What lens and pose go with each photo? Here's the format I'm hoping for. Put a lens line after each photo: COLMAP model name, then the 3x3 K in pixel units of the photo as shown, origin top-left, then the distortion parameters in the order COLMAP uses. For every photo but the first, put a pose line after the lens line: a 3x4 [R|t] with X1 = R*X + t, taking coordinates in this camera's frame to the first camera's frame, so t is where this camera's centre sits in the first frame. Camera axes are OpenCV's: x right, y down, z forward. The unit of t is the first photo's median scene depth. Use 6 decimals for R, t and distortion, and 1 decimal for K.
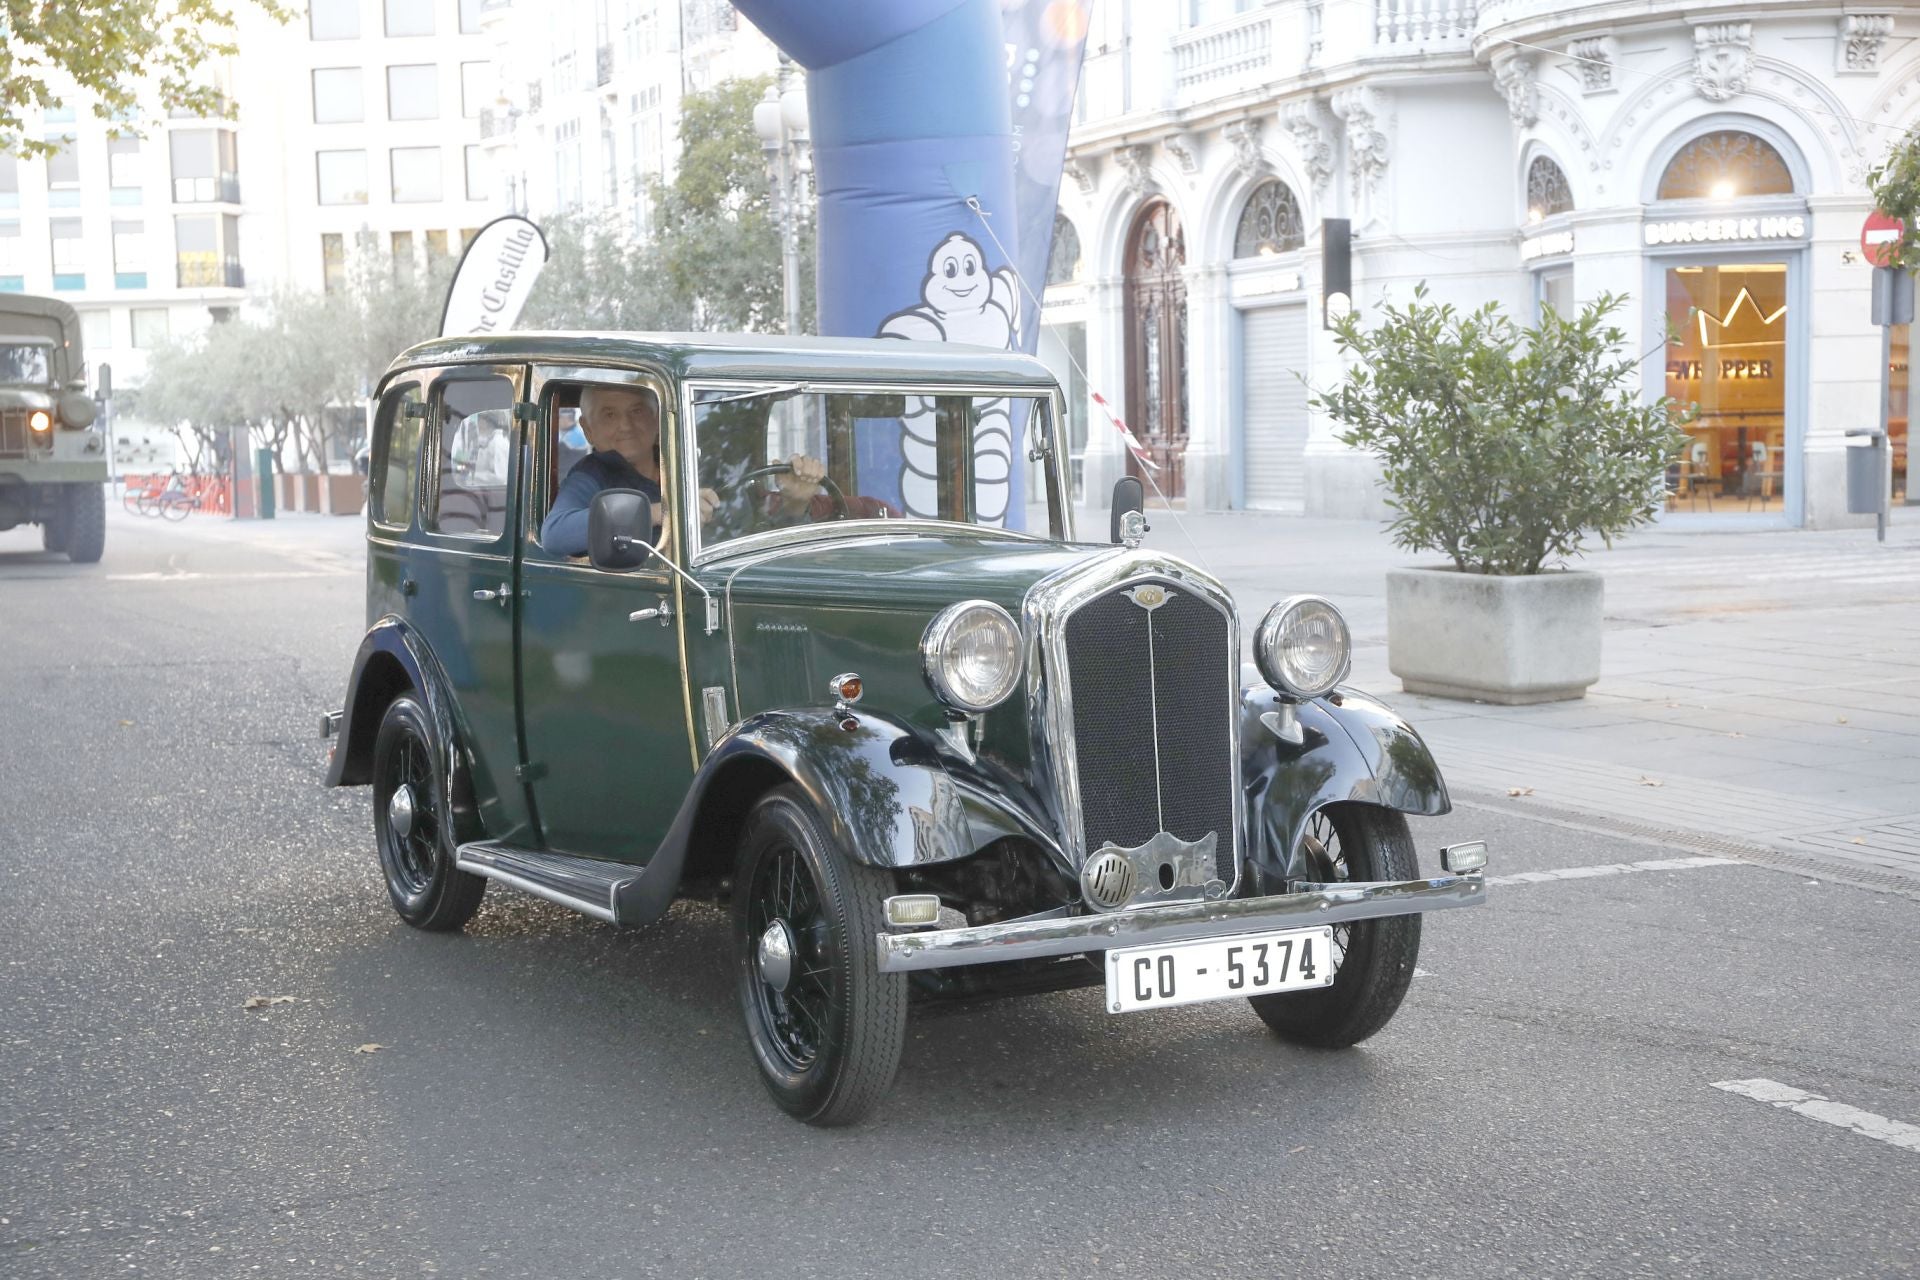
lens RADIAL K [[2535.8, 0, 963.6], [0, 2535.8, 642.7], [0, 0, 1]] dist [0.019052, 0.166694]
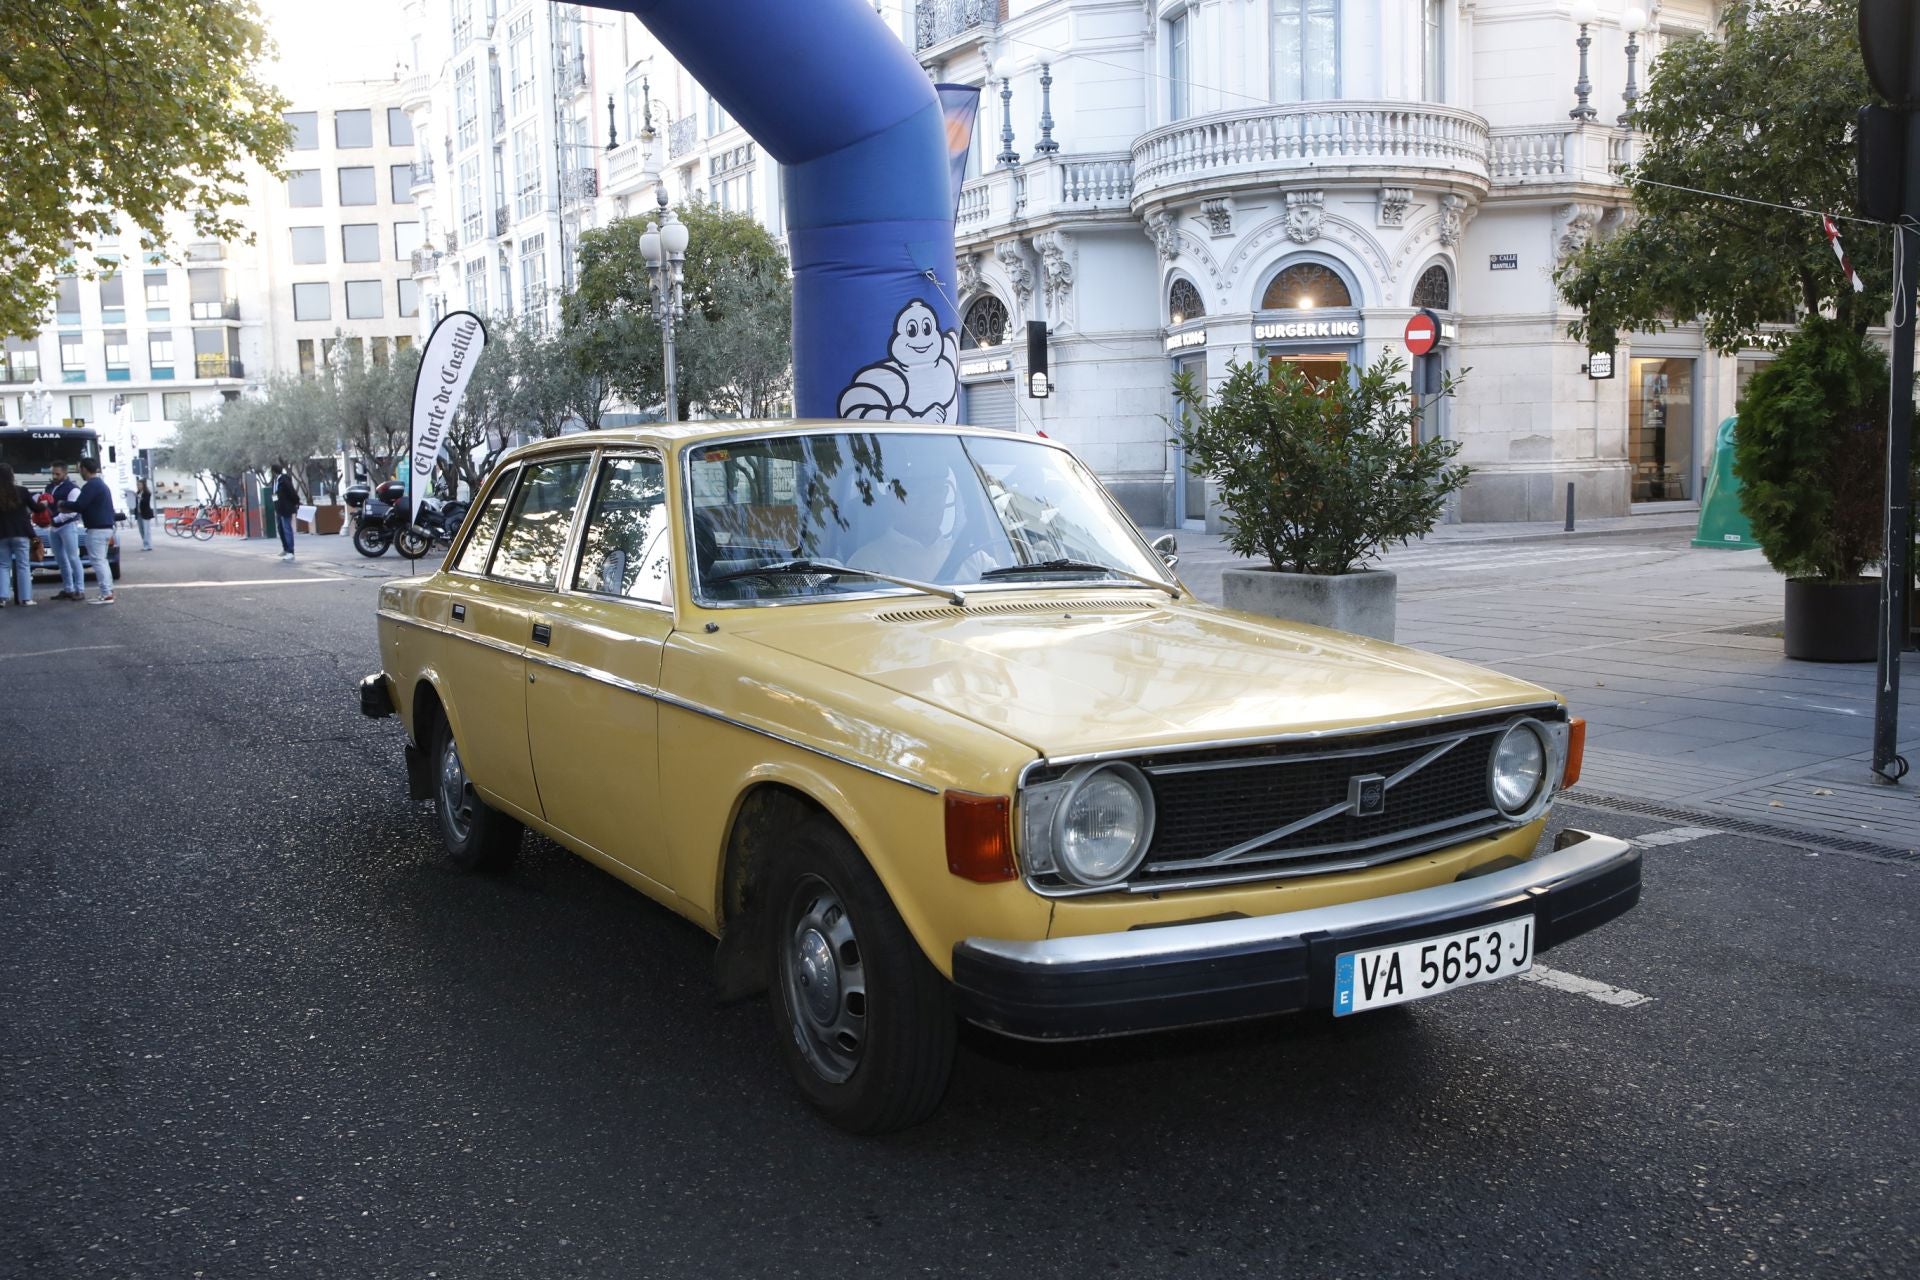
lens RADIAL K [[1635.0, 0, 962.4], [0, 1635.0, 639.1], [0, 0, 1]] dist [-0.078139, 0.114822]
pose [[0.989625, -0.022568, 0.141888, -0.033773], [0.019756, 0.999580, 0.021196, -0.005841], [-0.142306, -0.018172, 0.989656, 0.081187]]
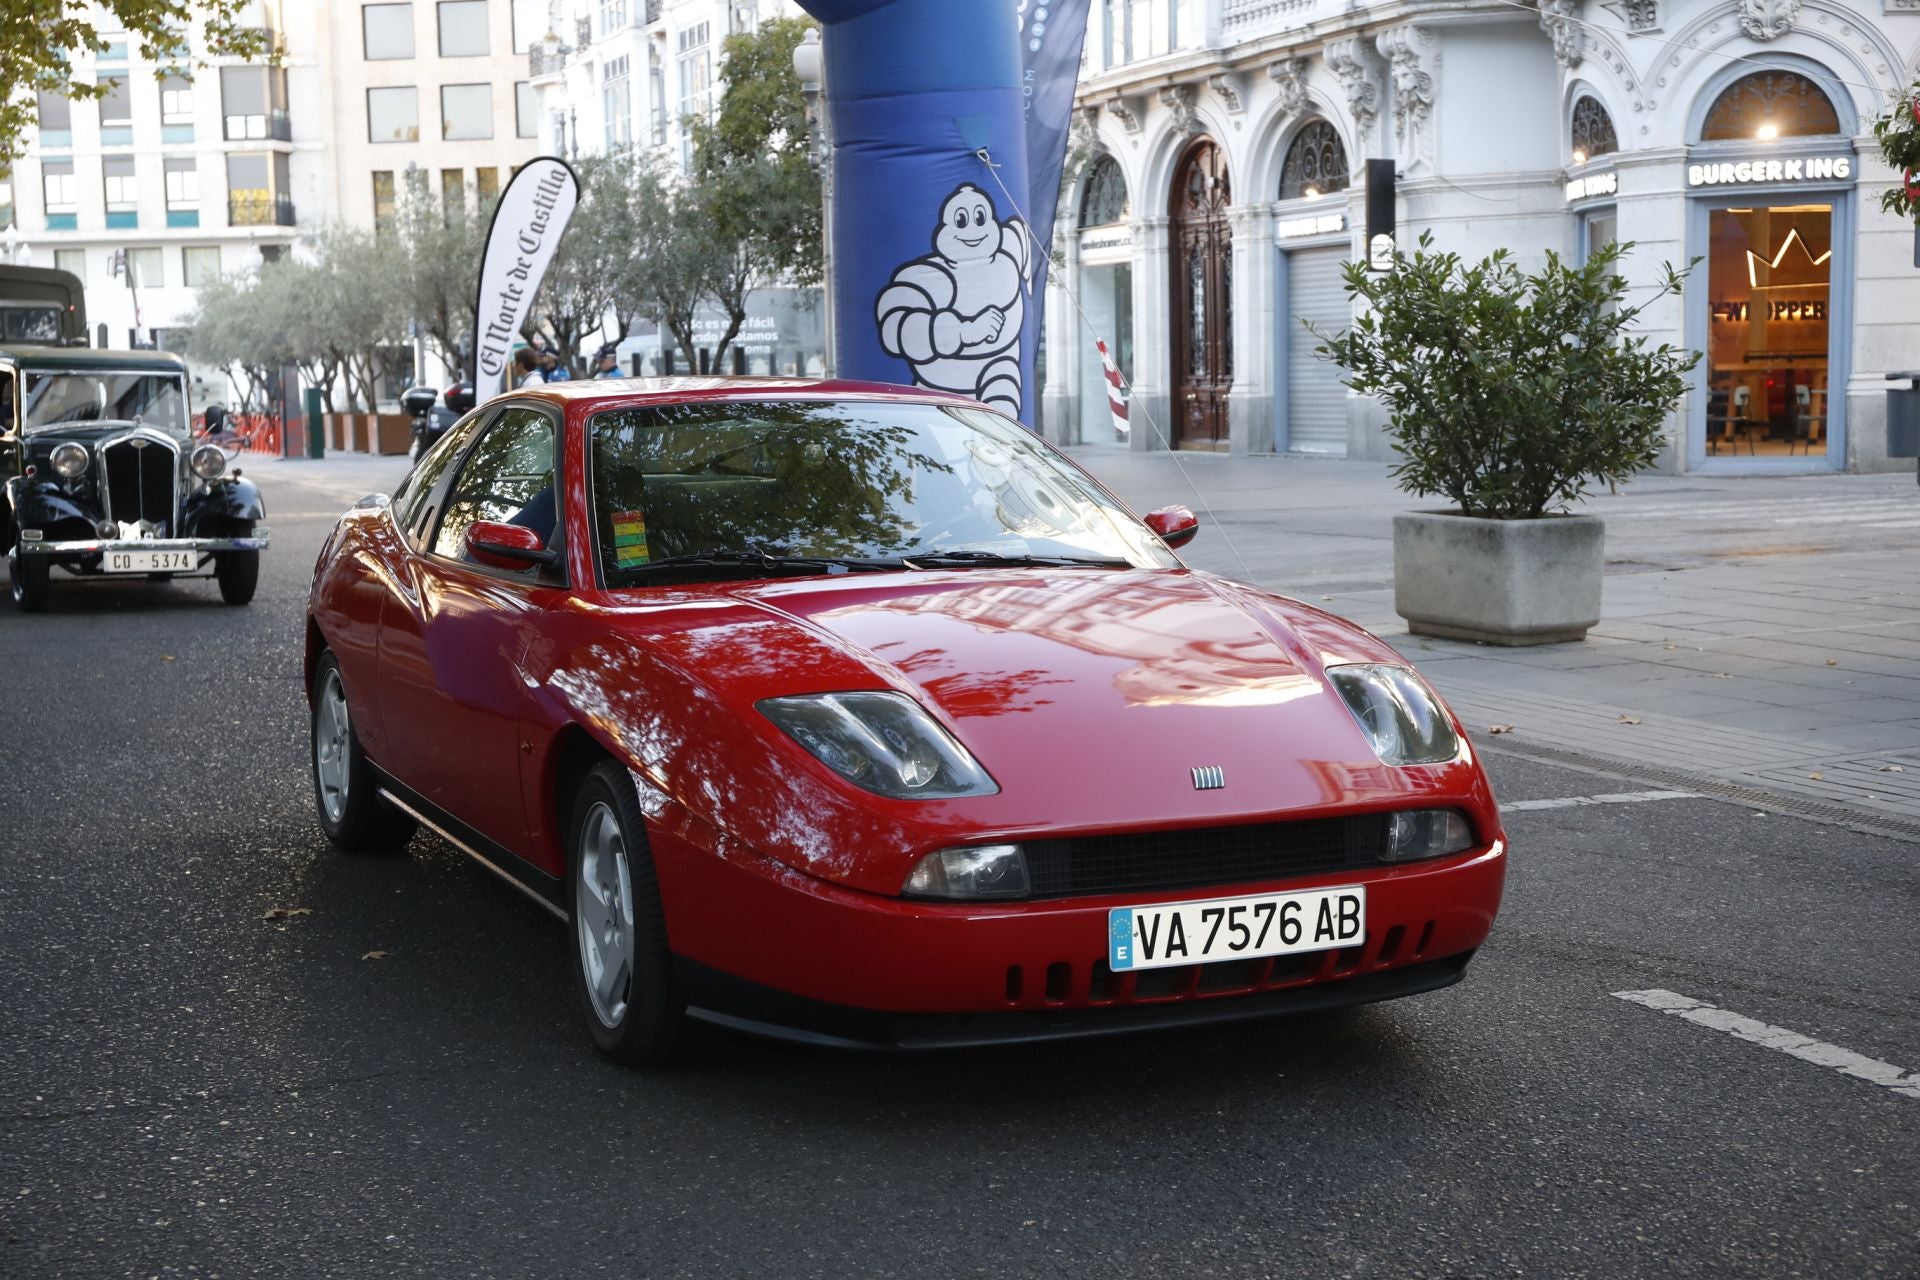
lens RADIAL K [[2561.8, 0, 962.7], [0, 2561.8, 642.2], [0, 0, 1]] dist [0.023688, 0.165468]
pose [[0.999733, 0.003986, -0.022781, 0.007037], [-0.003474, 0.999742, 0.022457, 0.000175], [0.022865, -0.022372, 0.999488, -0.014649]]
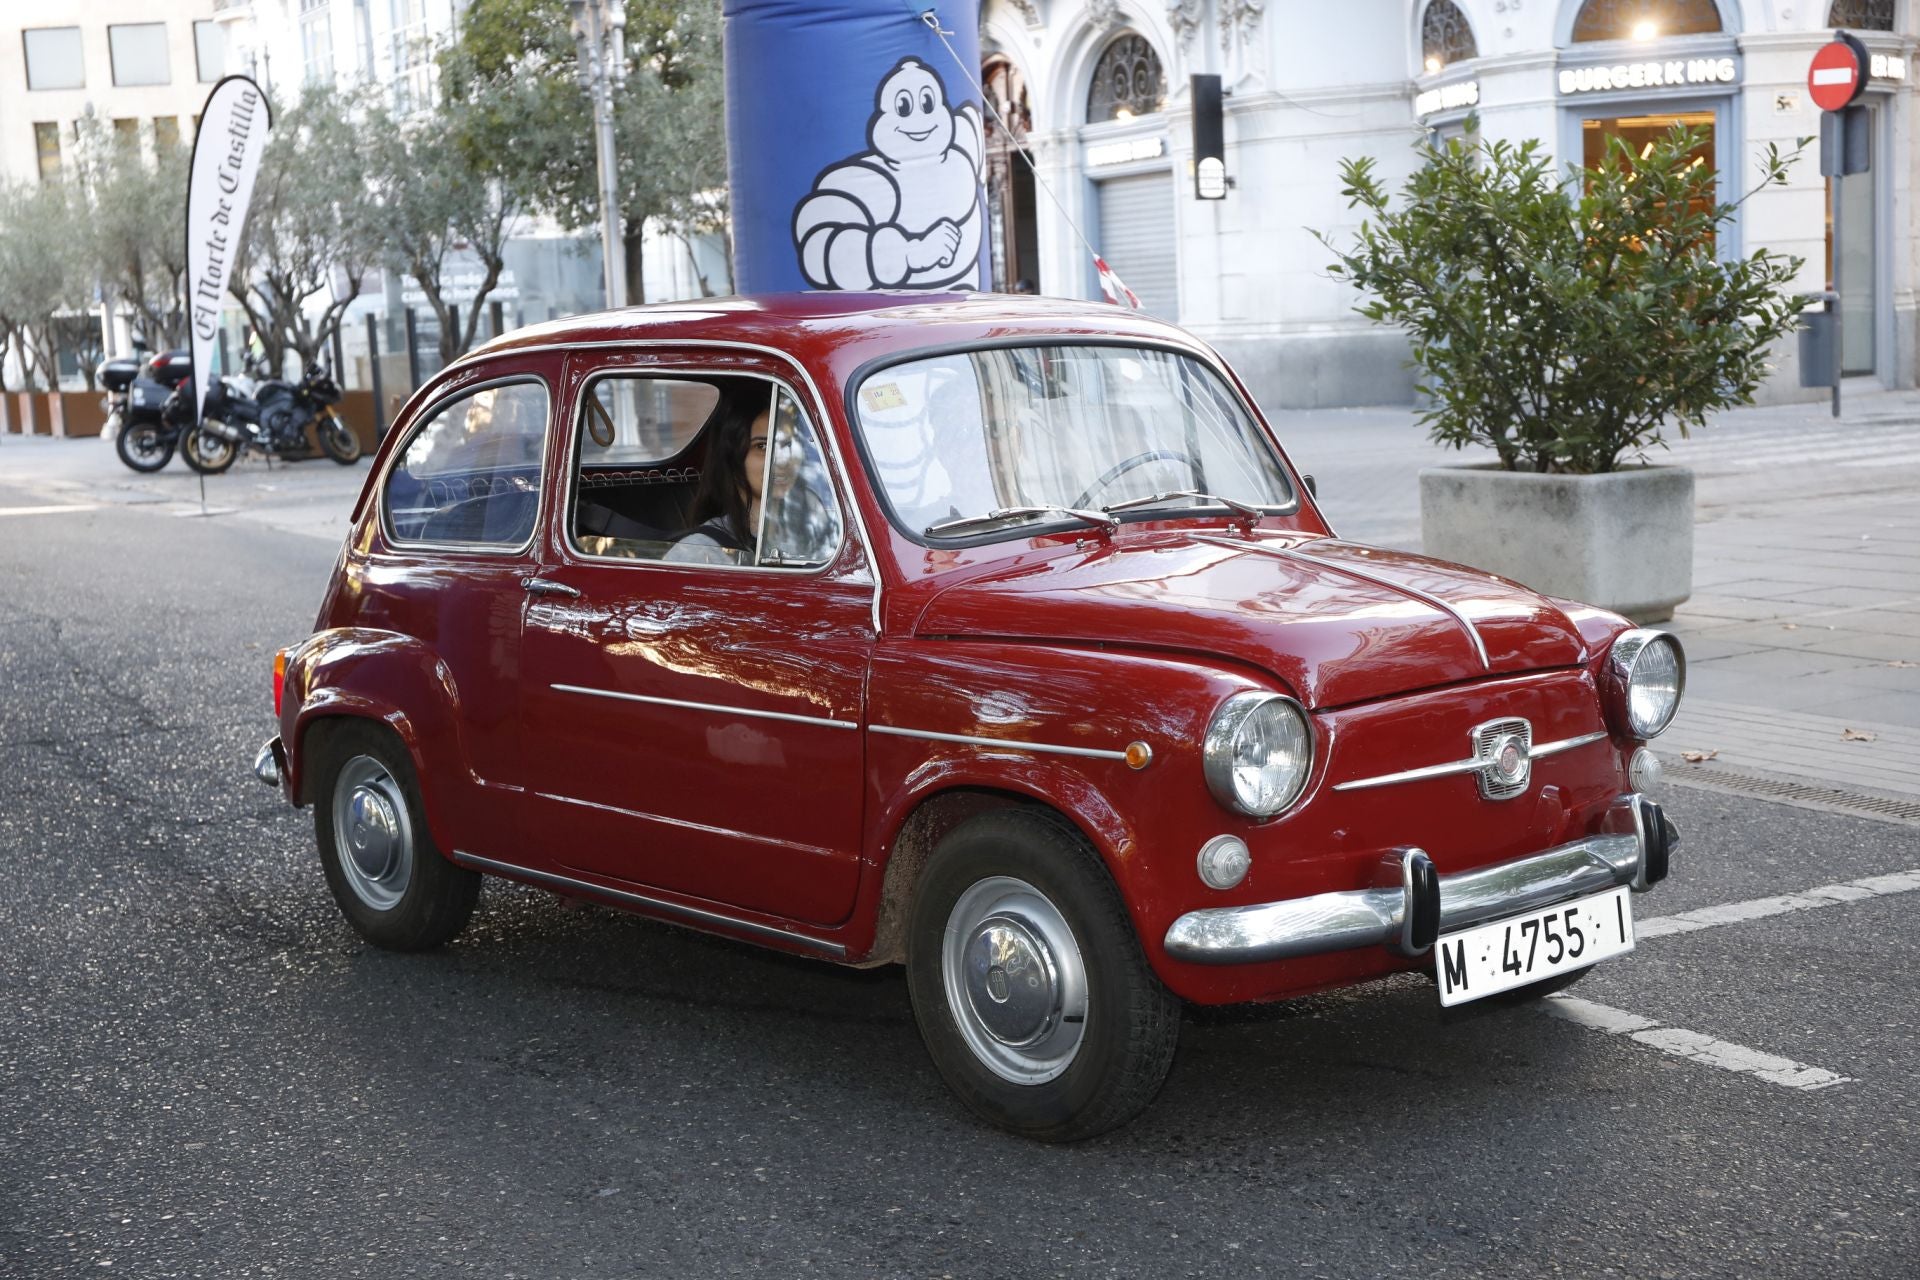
lens RADIAL K [[2676.6, 0, 965.0], [0, 2676.6, 639.9], [0, 0, 1]] dist [0.031646, 0.173749]
pose [[0.996265, -0.035755, 0.078595, -0.020427], [0.033084, 0.998838, 0.035031, -0.003870], [-0.079756, -0.032300, 0.996291, 0.060185]]
